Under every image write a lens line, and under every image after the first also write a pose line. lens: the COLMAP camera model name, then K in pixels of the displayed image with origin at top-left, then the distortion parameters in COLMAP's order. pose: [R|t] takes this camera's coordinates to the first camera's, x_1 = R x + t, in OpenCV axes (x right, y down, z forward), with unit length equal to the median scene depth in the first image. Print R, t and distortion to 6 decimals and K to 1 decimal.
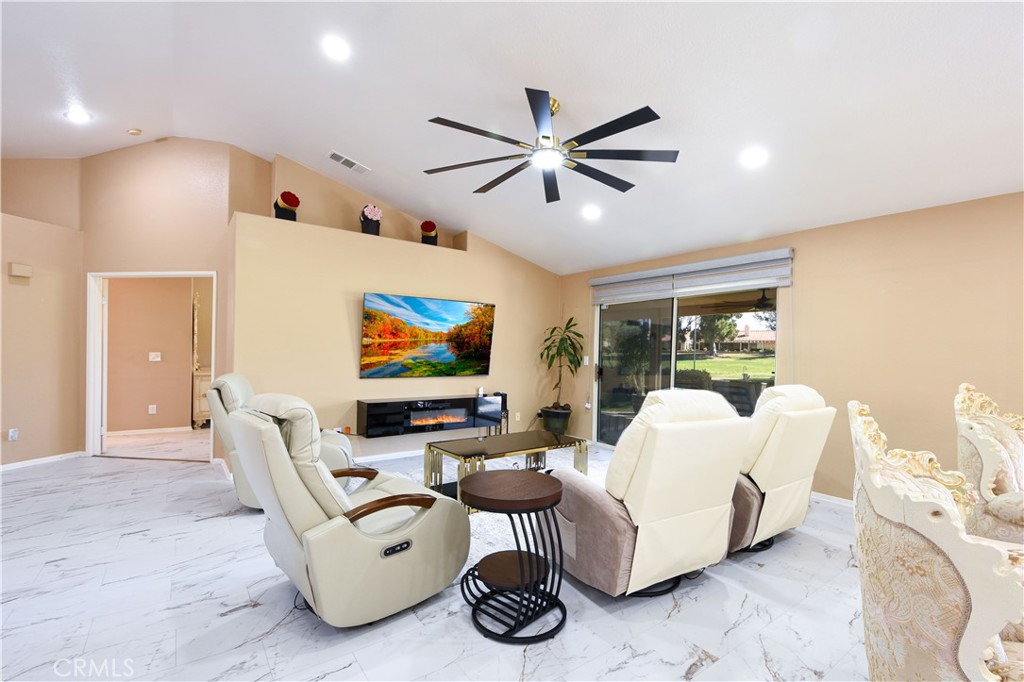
lens RADIAL K [[451.0, 0, 512.2], [0, 451.0, 392.8], [0, 0, 1]] dist [-0.000300, -0.000080]
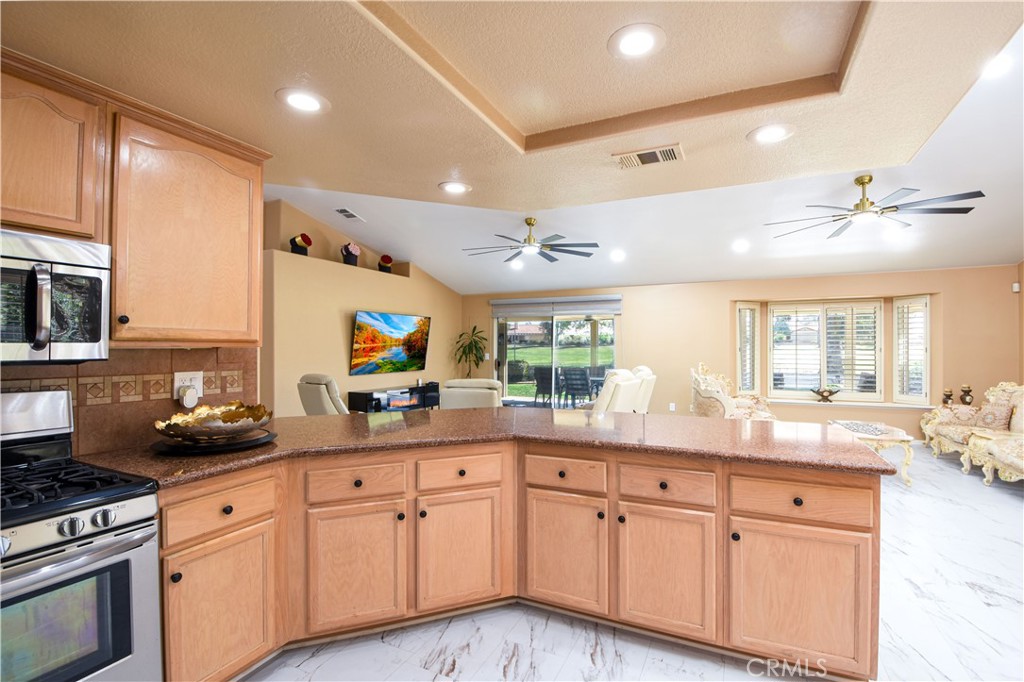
lens RADIAL K [[469.9, 0, 512.0], [0, 469.9, 341.0], [0, 0, 1]] dist [0.032281, -0.031575]
pose [[0.884892, -0.012488, 0.465629, -0.516633], [0.060887, 0.994165, -0.089048, 0.016319], [-0.461799, 0.107149, 0.880489, -0.372215]]
